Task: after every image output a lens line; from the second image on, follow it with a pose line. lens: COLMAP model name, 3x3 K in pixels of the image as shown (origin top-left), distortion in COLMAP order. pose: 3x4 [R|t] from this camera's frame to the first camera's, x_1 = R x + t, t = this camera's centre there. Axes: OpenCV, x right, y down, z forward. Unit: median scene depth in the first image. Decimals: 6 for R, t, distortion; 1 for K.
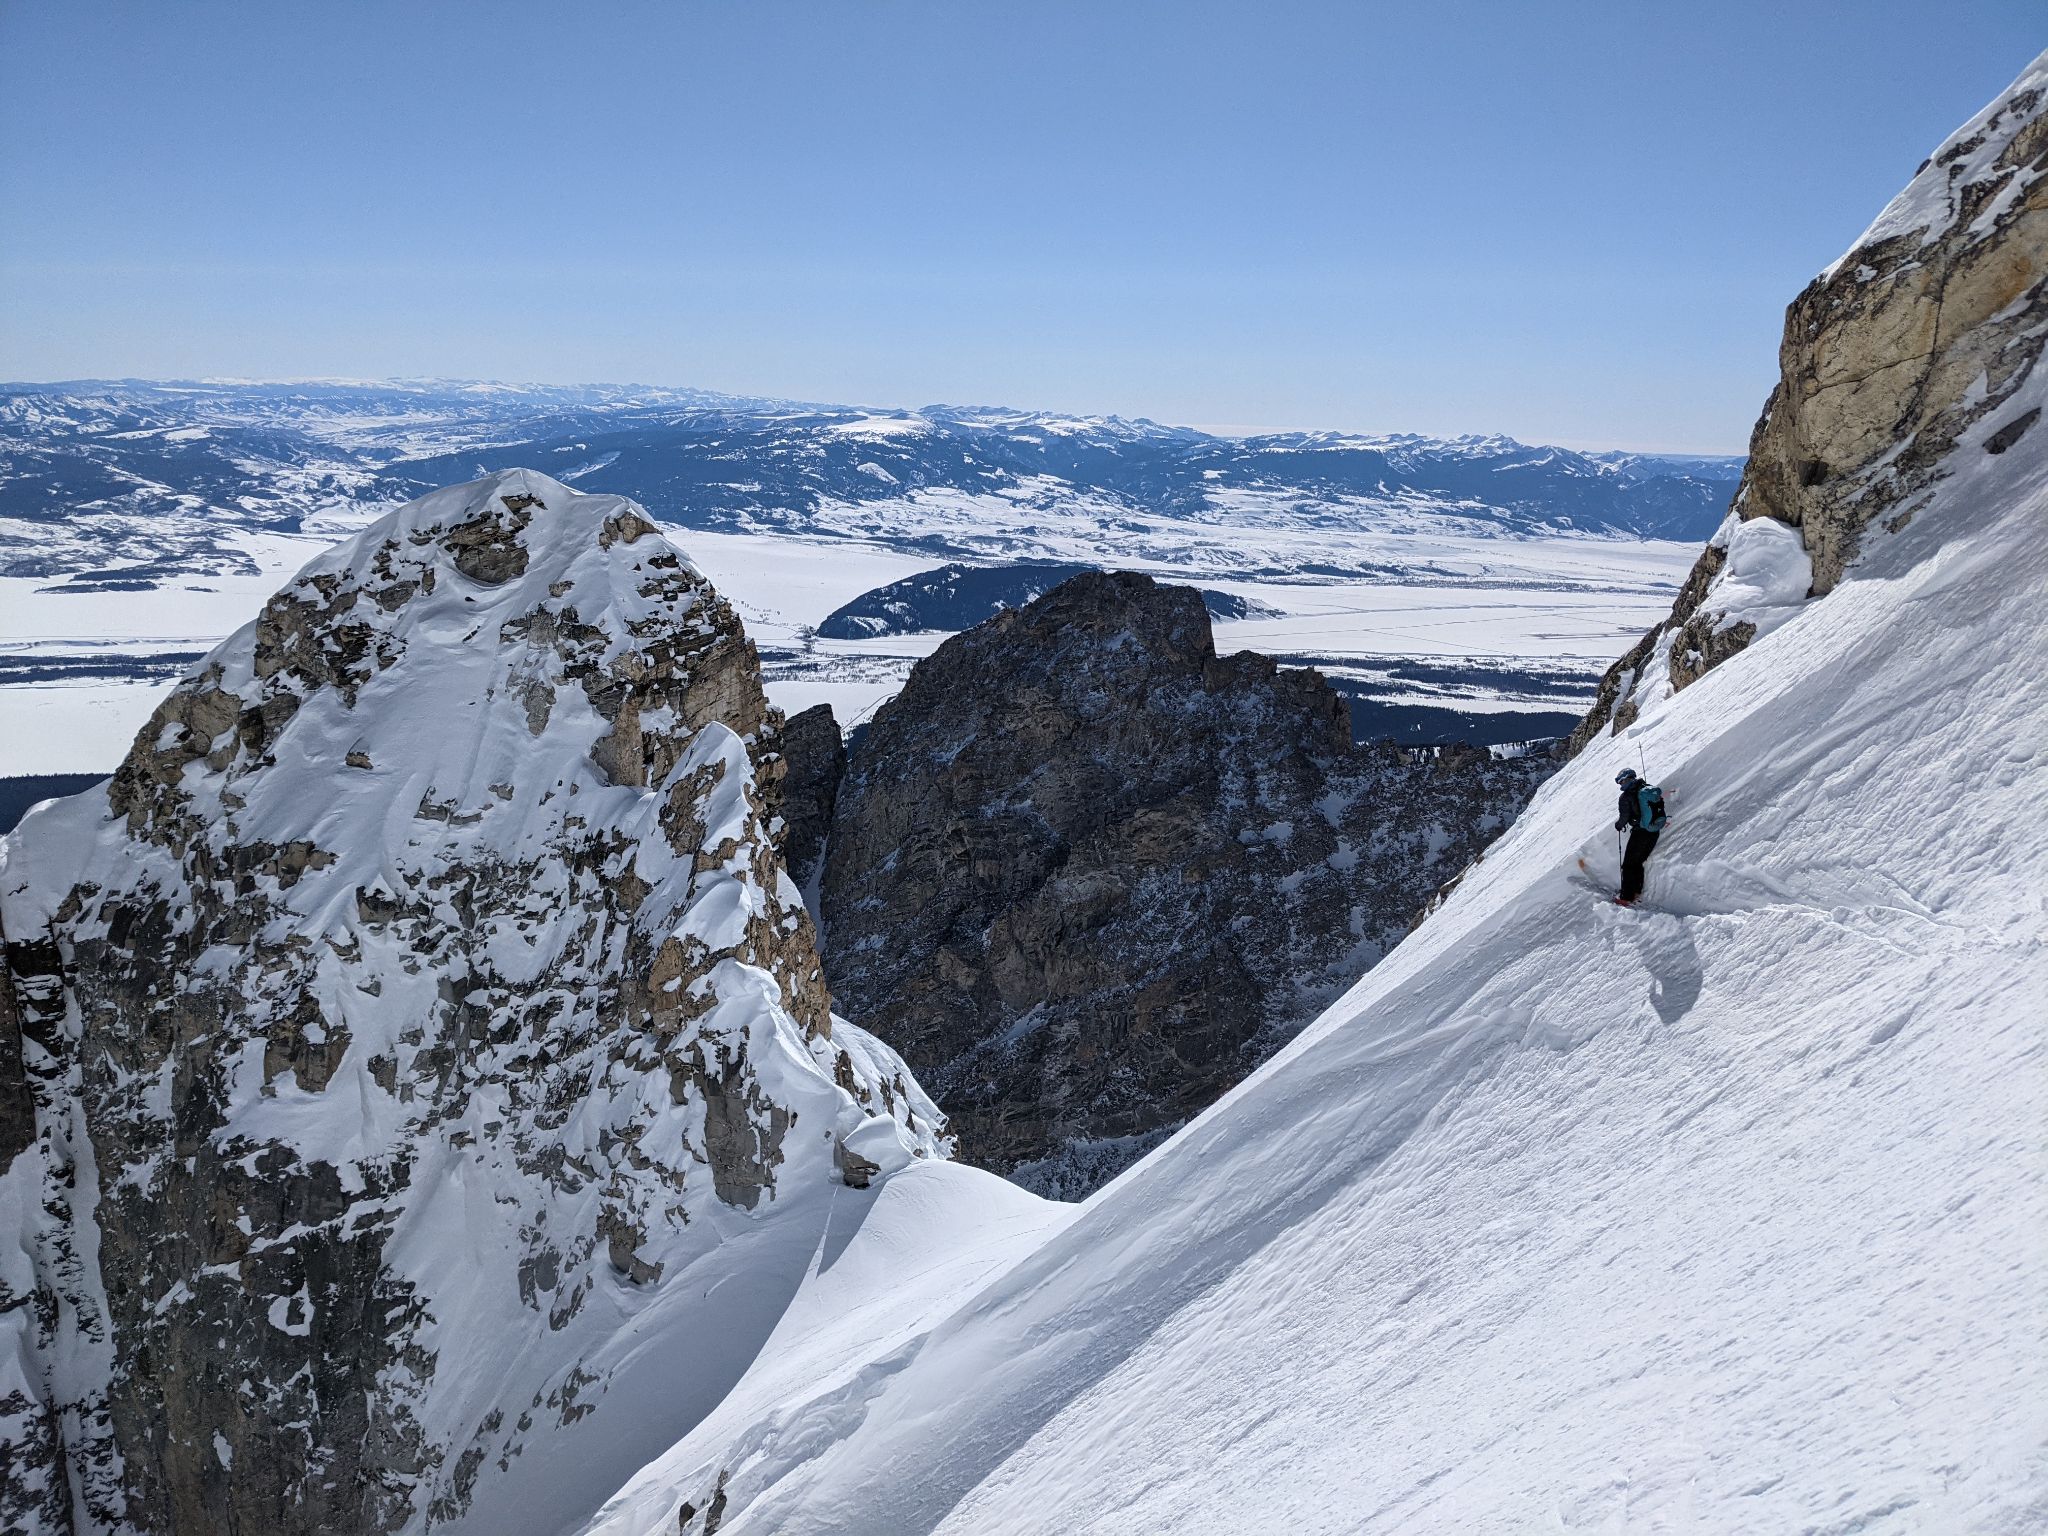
lens RADIAL K [[1587.6, 0, 1036.4], [0, 1587.6, 780.2], [0, 0, 1]] dist [0.097640, -0.145897]
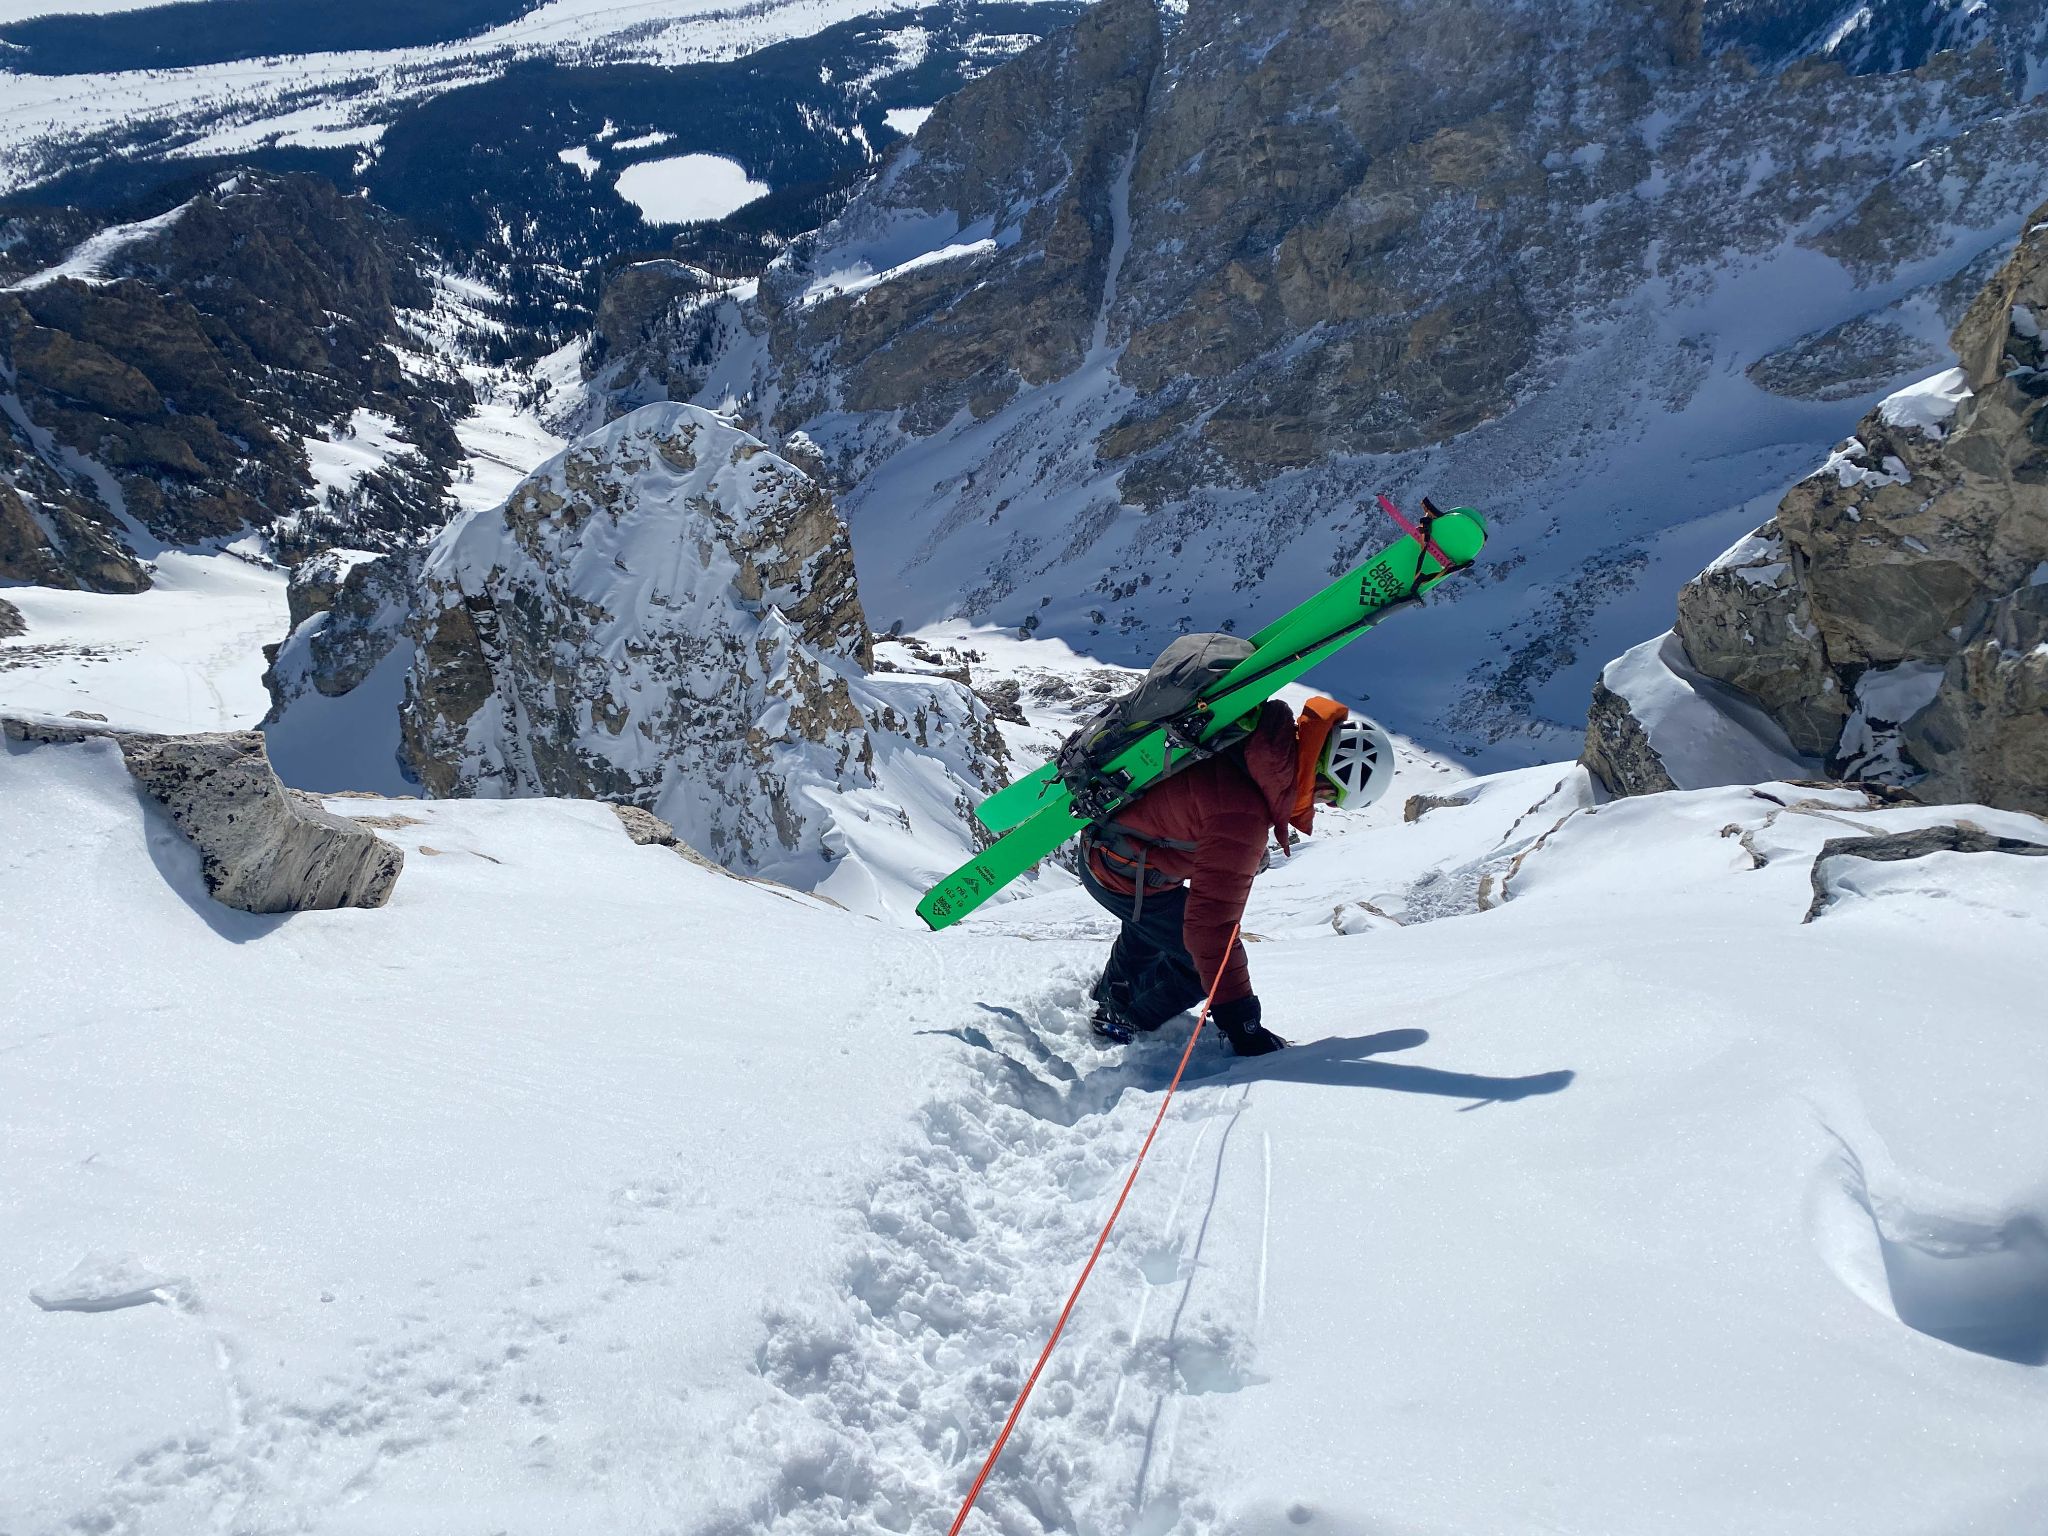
lens RADIAL K [[1497.2, 0, 1021.7], [0, 1497.2, 751.5], [0, 0, 1]] dist [0.109597, -0.154462]
pose [[0.974169, 0.114998, -0.194344, 0.424324], [-0.015312, 0.892278, 0.451227, -0.648732], [0.225299, -0.436596, 0.870990, -0.557551]]
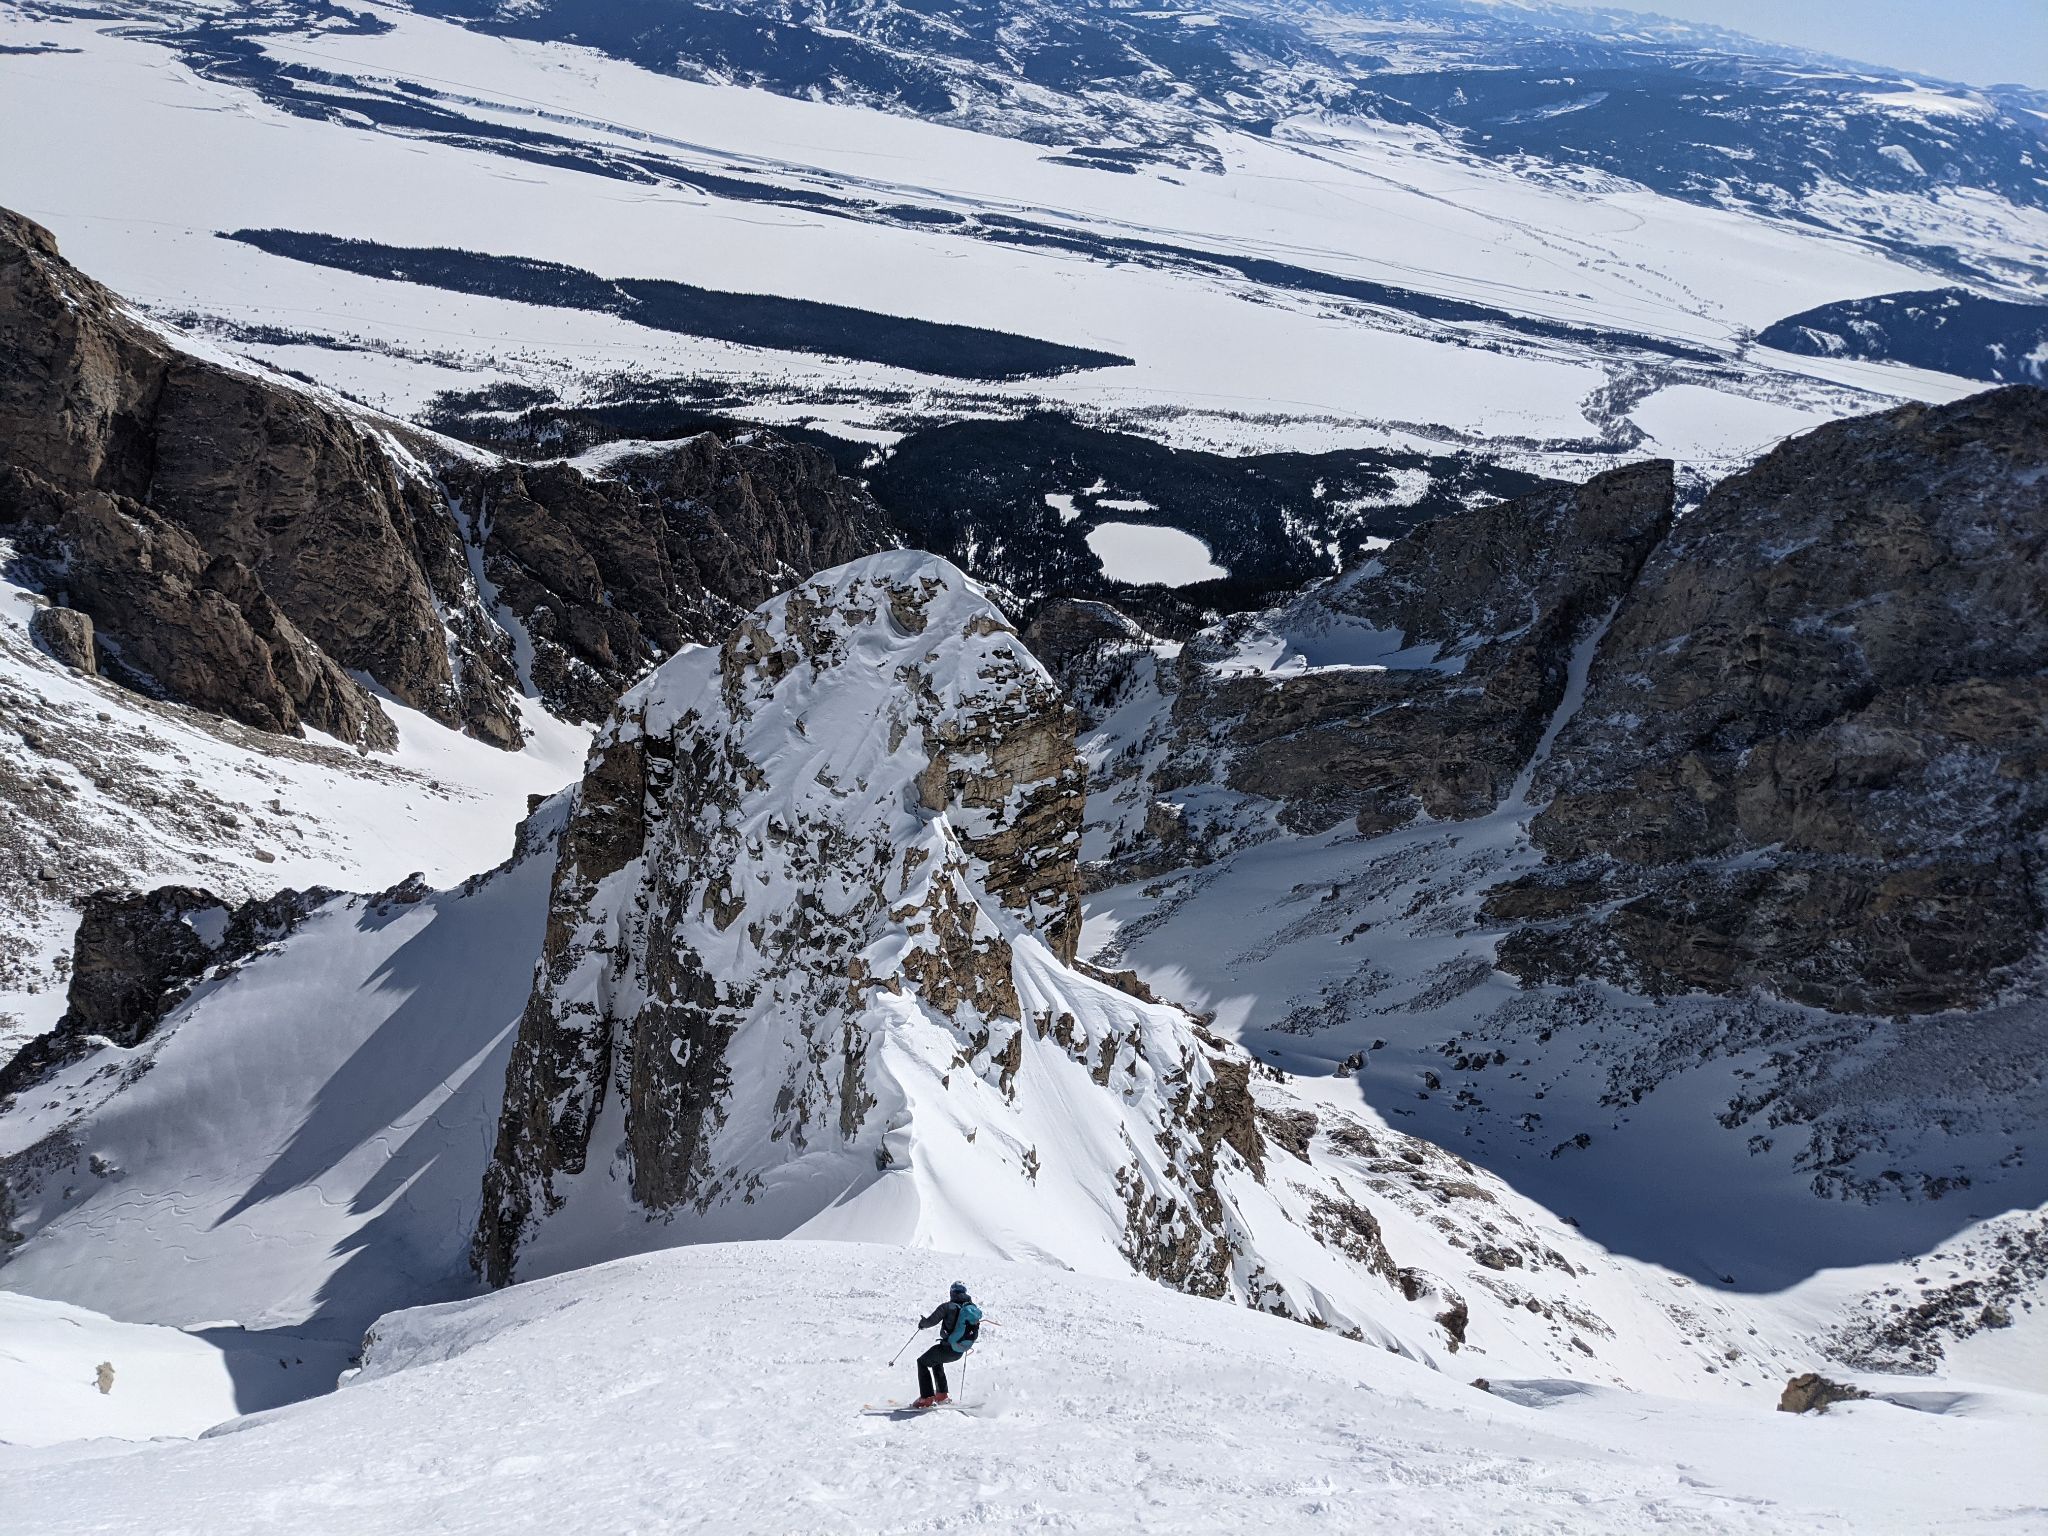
lens RADIAL K [[1587.6, 0, 1036.4], [0, 1587.6, 780.2], [0, 0, 1]] dist [0.097640, -0.145897]
pose [[0.837136, 0.328584, -0.437305, 0.444242], [-0.231463, 0.937158, 0.261075, -0.419126], [0.495609, -0.117336, 0.860583, -0.180511]]
